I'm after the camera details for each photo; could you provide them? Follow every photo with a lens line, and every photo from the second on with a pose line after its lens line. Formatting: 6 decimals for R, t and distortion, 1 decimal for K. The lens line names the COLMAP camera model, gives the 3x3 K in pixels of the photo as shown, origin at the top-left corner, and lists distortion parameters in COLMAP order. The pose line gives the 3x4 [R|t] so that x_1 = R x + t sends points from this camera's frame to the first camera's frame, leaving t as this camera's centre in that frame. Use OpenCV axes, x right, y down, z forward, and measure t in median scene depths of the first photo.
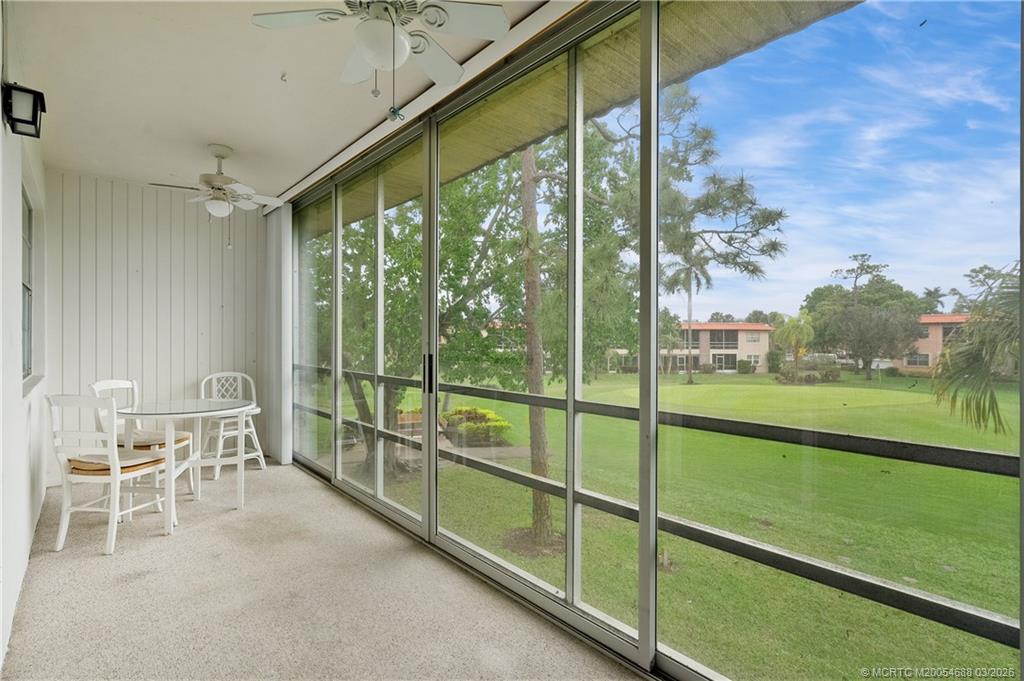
lens RADIAL K [[469.7, 0, 512.2], [0, 469.7, 339.5], [0, 0, 1]] dist [-0.003856, 0.000107]
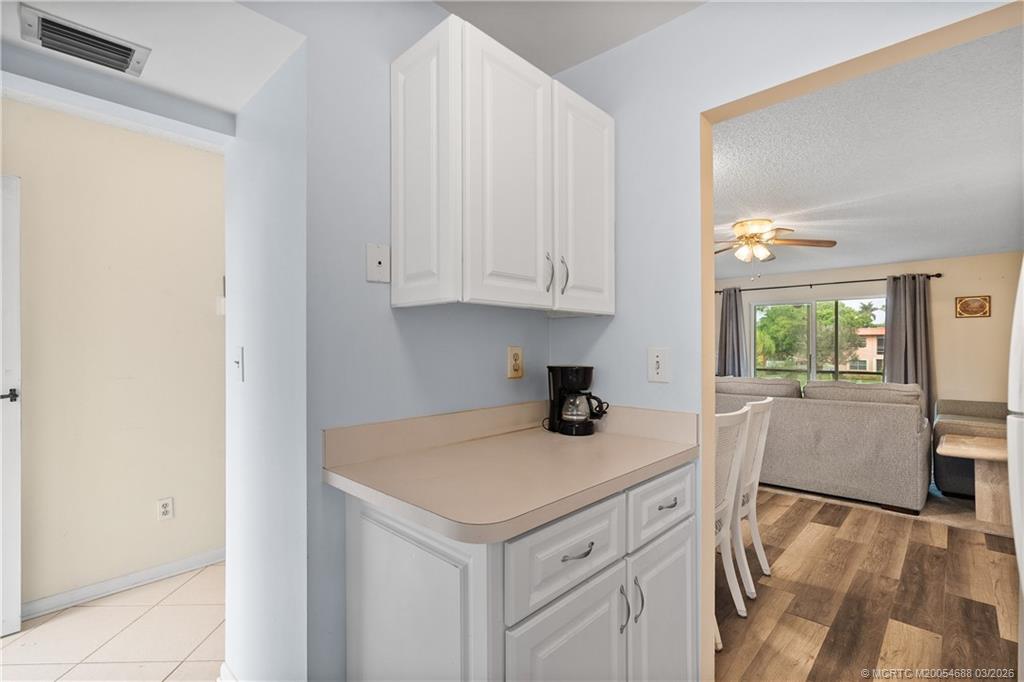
lens RADIAL K [[469.7, 0, 514.8], [0, 469.7, 342.5], [0, 0, 1]] dist [-0.003856, 0.000107]
pose [[0.995986, -0.003956, 0.089424, -0.138597], [0.005158, 0.999900, -0.013204, -0.004104], [-0.089363, 0.013613, 0.995906, -0.142792]]
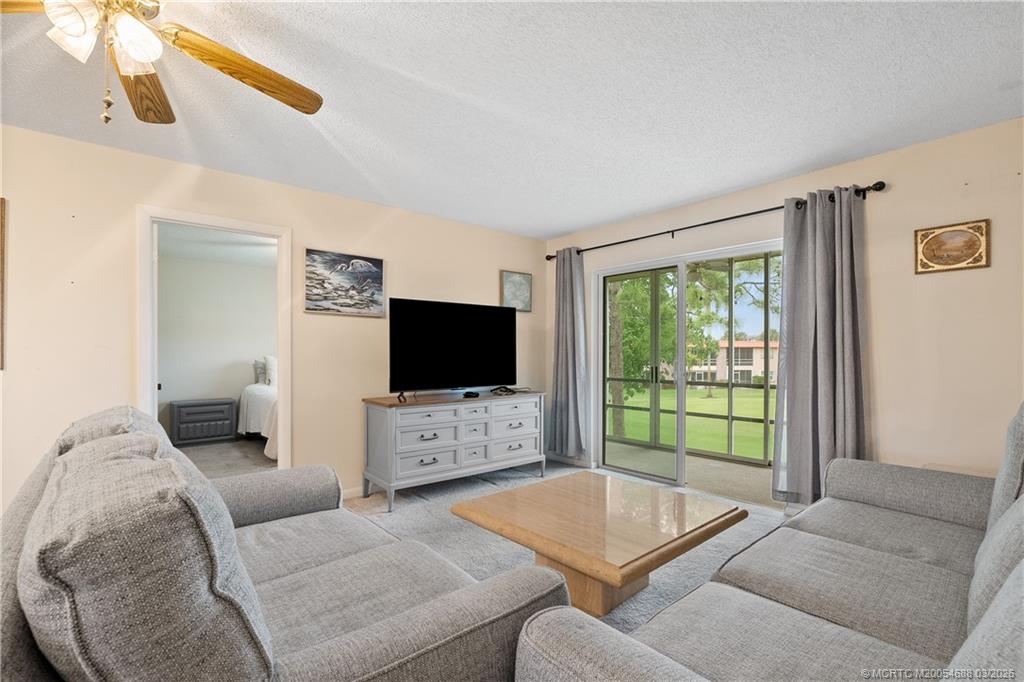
lens RADIAL K [[469.7, 0, 512.9], [0, 469.7, 351.2], [0, 0, 1]] dist [-0.003856, 0.000107]
pose [[0.999851, -0.003554, -0.016874, -0.051639], [0.003357, 0.999927, -0.011640, -0.001390], [0.016914, 0.011581, 0.999790, -0.082676]]
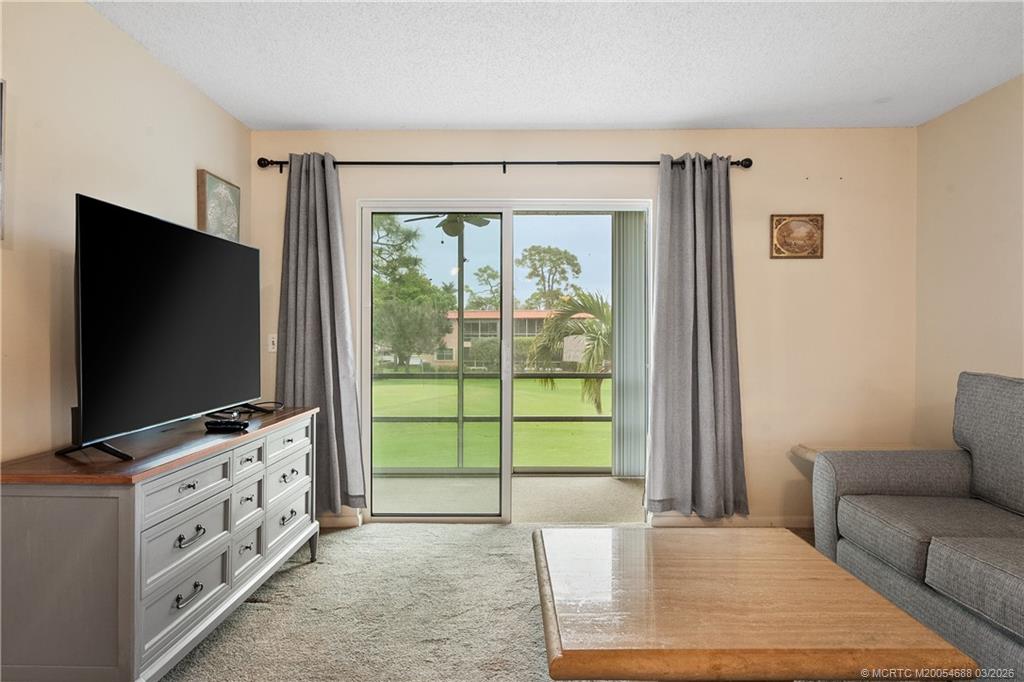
lens RADIAL K [[643.1, 0, 511.0], [0, 643.1, 334.3], [0, 0, 1]] dist [0.005522, -0.000047]
pose [[0.668015, -0.005528, 0.744127, -0.087336], [0.005959, 0.999980, 0.002078, -0.002452], [-0.744124, 0.003046, 0.668035, -0.050446]]
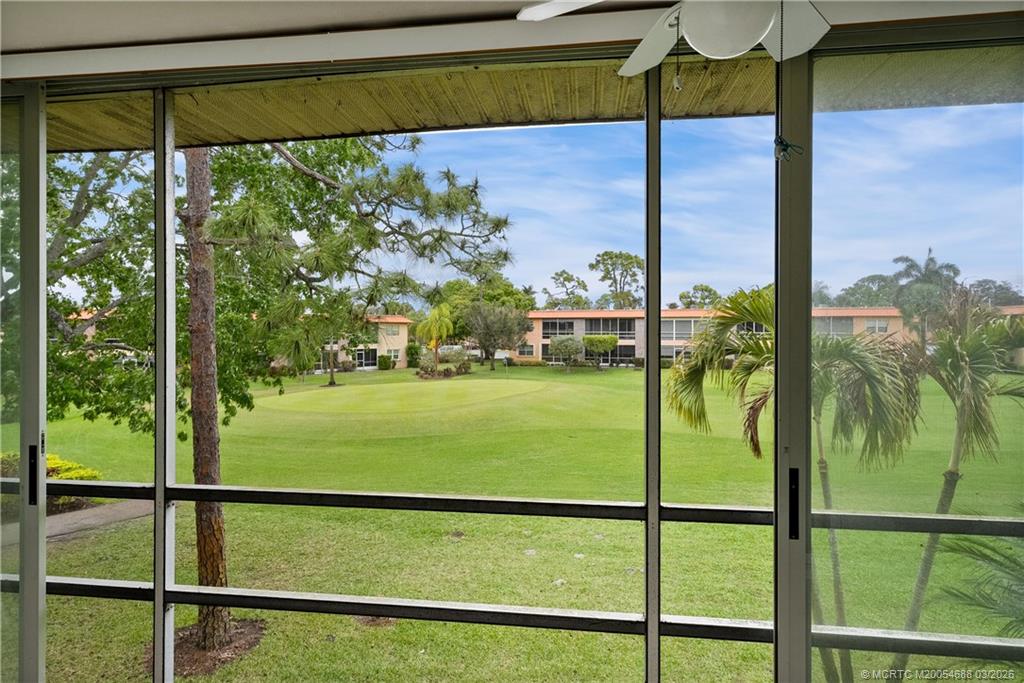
lens RADIAL K [[548.1, 0, 507.3], [0, 548.1, 334.3], [0, 0, 1]] dist [0.013548, -0.000637]
pose [[0.759742, -0.008225, 0.650173, -0.030692], [0.002988, 0.999954, 0.009159, -0.007729], [-0.650218, -0.005016, 0.759731, 0.022280]]
